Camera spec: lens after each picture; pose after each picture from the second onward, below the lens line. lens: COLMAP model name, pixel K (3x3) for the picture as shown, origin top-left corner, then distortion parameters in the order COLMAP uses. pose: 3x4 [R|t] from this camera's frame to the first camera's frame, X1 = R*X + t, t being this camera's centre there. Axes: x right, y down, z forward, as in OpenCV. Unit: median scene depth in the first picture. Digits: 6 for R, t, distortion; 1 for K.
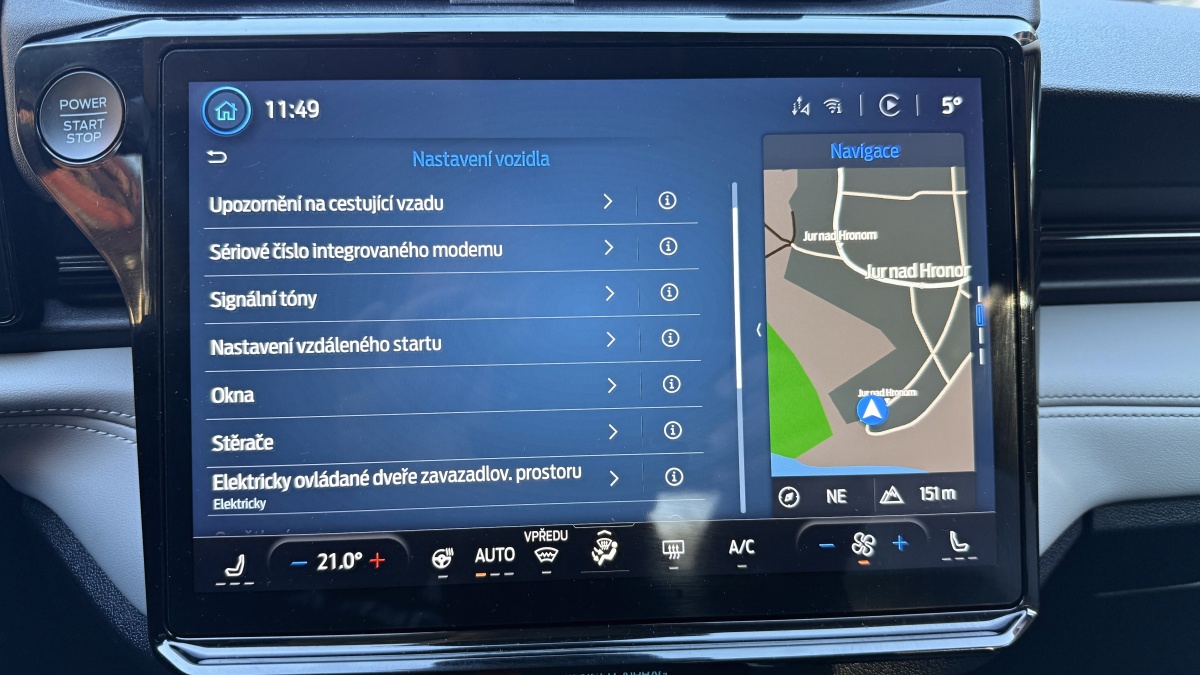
lens RADIAL K [[852.1, 0, 590.9], [0, 852.1, 338.6], [0, 0, 1]] dist [0.054585, -0.096371]
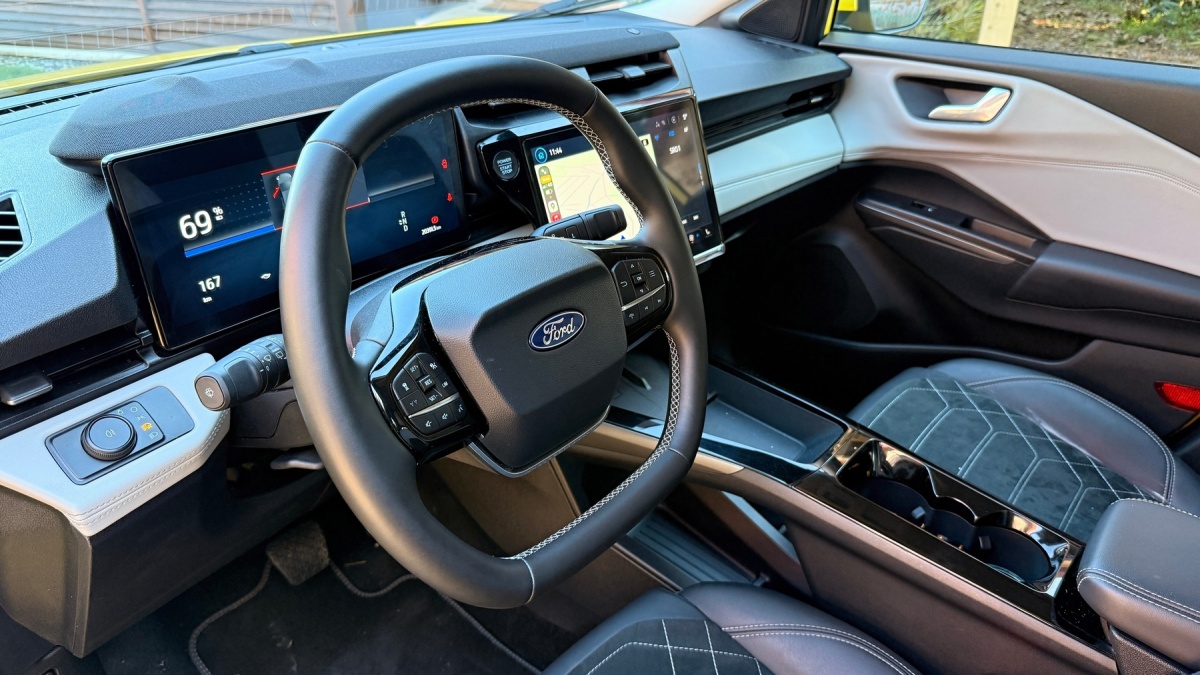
lens RADIAL K [[852.1, 0, 600.9], [0, 852.1, 343.9], [0, 0, 1]] dist [0.054585, -0.096371]
pose [[0.738542, -0.314321, 0.596455, -2.428775], [0.205140, 0.947493, 0.245304, -0.332772], [-0.642241, -0.058811, 0.764243, -1.693446]]
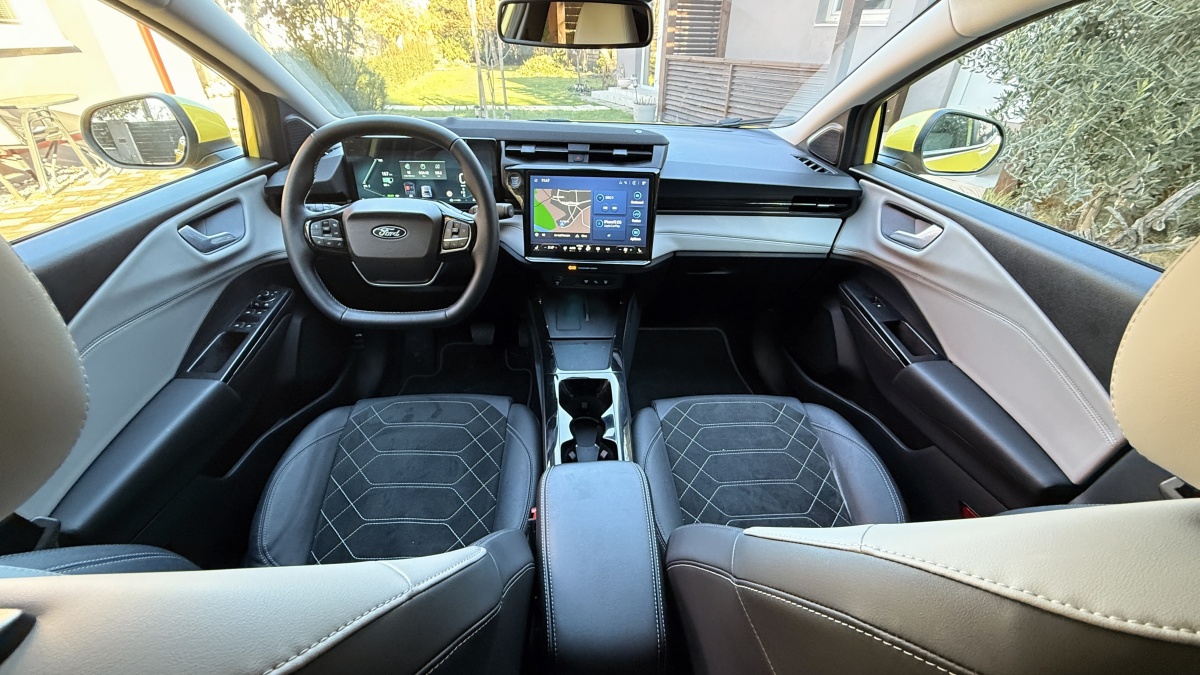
lens RADIAL K [[478.3, 0, 599.0], [0, 478.3, 340.7], [0, 0, 1]] dist [-0.001240, 0.000200]
pose [[0.996789, 0.061828, -0.050882, 0.349799], [-0.047389, 0.967720, 0.247534, 0.005739], [0.064544, -0.244328, 0.967542, -2.952785]]
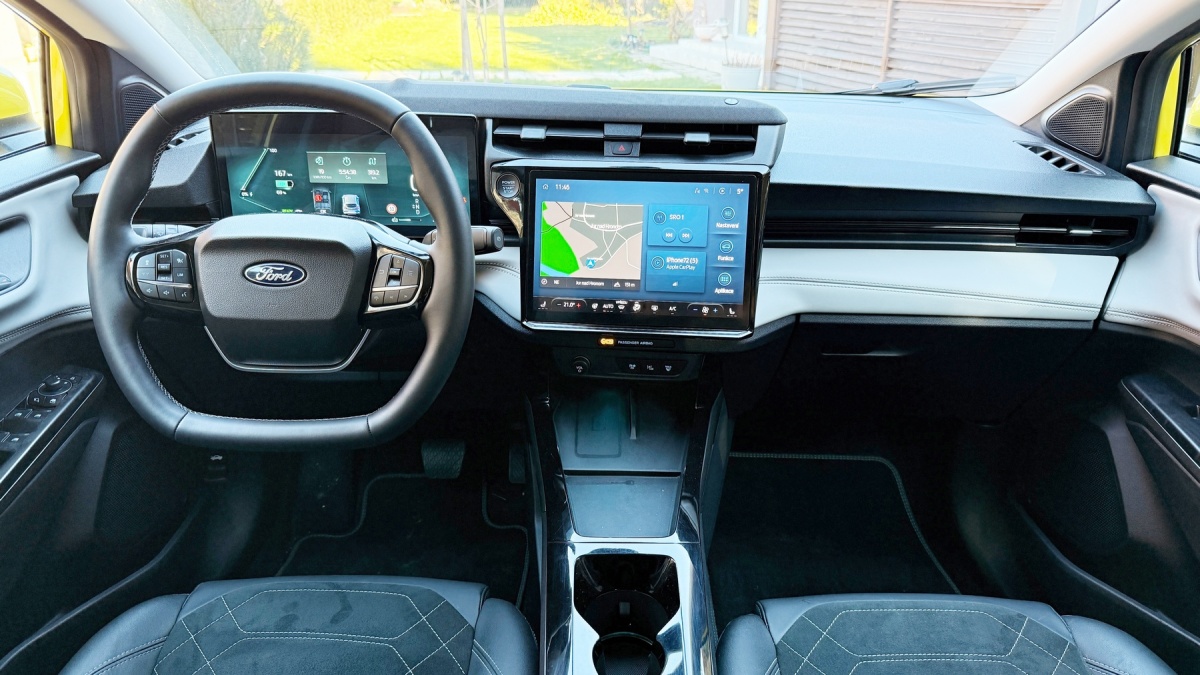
lens RADIAL K [[852.1, 0, 607.9], [0, 852.1, 342.3], [0, 0, 1]] dist [0.054585, -0.096371]
pose [[0.990671, 0.066031, -0.119209, 0.349975], [-0.053707, 0.993148, 0.103796, 0.016552], [0.125246, -0.096425, 0.987429, -2.766529]]
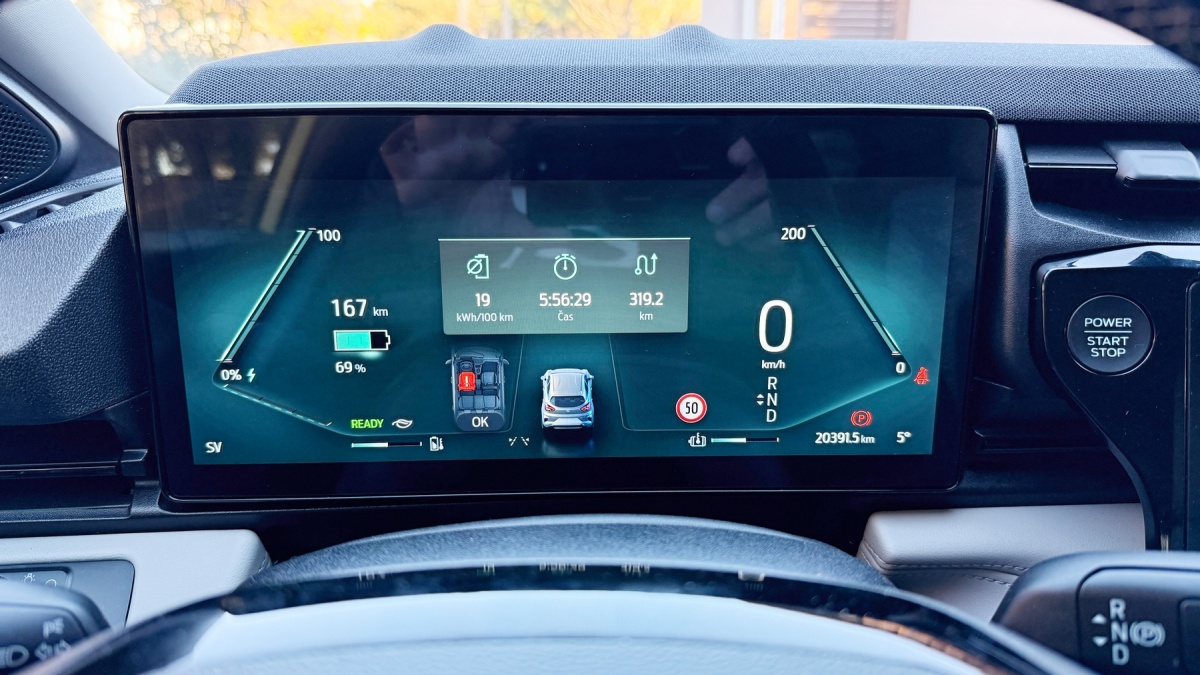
lens RADIAL K [[852.1, 0, 611.2], [0, 852.1, 328.4], [0, 0, 1]] dist [0.054585, -0.096371]
pose [[0.993074, 0.036177, -0.111783, -1.119821], [-0.036547, 0.999331, -0.001260, -0.240151], [0.111663, 0.005337, 0.993732, -0.212241]]
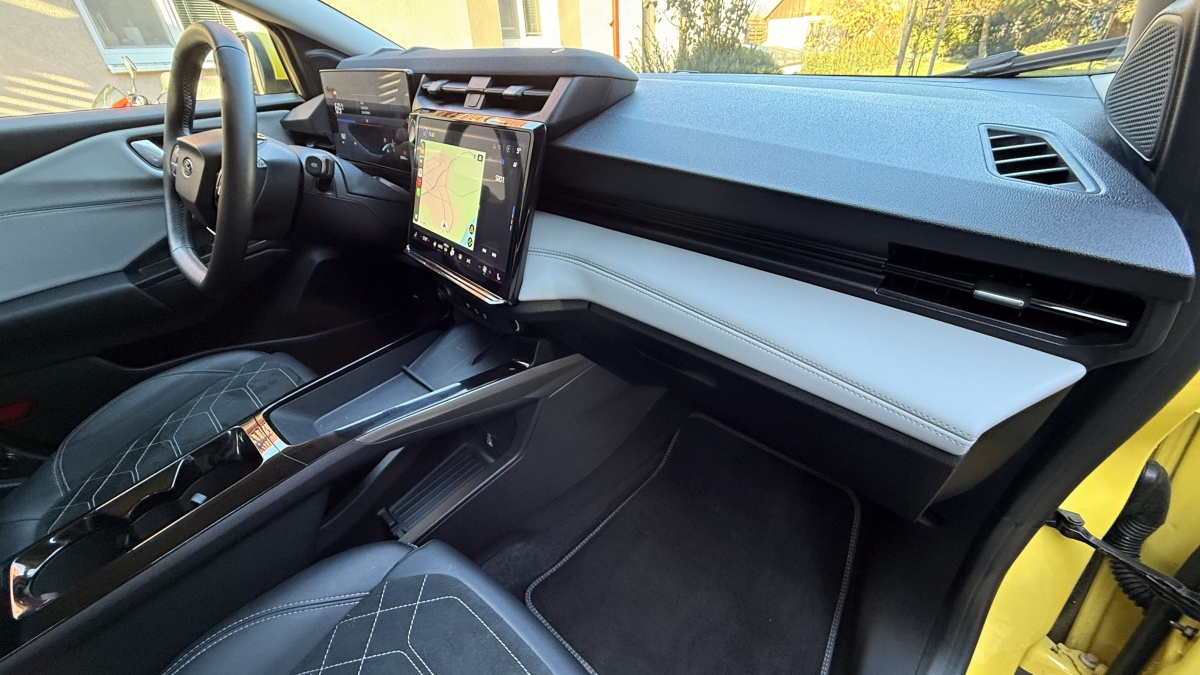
lens RADIAL K [[478.3, 0, 606.7], [0, 478.3, 342.0], [0, 0, 1]] dist [-0.001240, 0.000200]
pose [[0.634796, 0.388071, -0.668158, 2.232235], [-0.203208, 0.918135, 0.340198, -0.301984], [0.745480, -0.080181, 0.661688, -0.026597]]
